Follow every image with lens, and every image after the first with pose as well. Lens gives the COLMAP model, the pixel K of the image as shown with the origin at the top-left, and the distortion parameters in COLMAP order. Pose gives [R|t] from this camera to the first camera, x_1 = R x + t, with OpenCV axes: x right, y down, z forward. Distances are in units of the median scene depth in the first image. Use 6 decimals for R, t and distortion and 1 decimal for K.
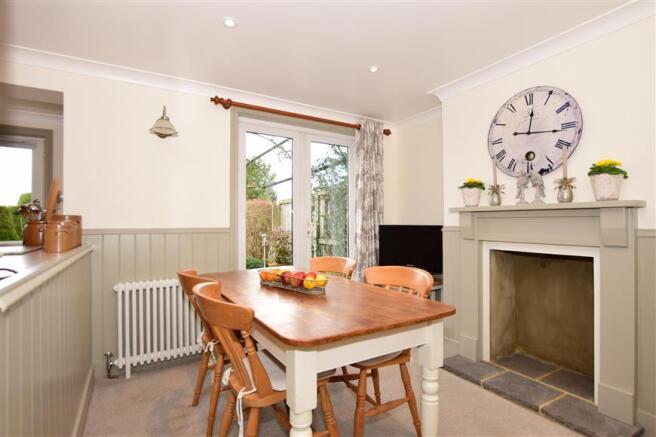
lens RADIAL K [[309.9, 0, 327.8], [0, 309.9, 219.6], [0, 0, 1]] dist [-0.001971, -0.000034]
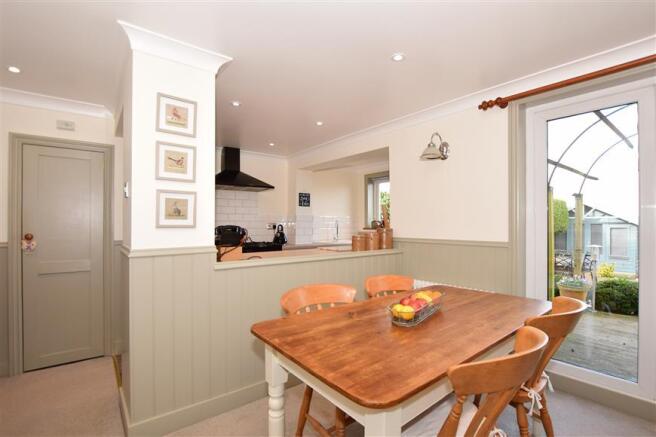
lens RADIAL K [[309.9, 0, 327.9], [0, 309.9, 221.3], [0, 0, 1]] dist [-0.001971, -0.000034]
pose [[0.107050, 0.019341, -0.994065, 0.514301], [-0.003941, 0.999811, 0.019029, -0.050971], [0.994246, 0.001881, 0.107106, 0.419660]]
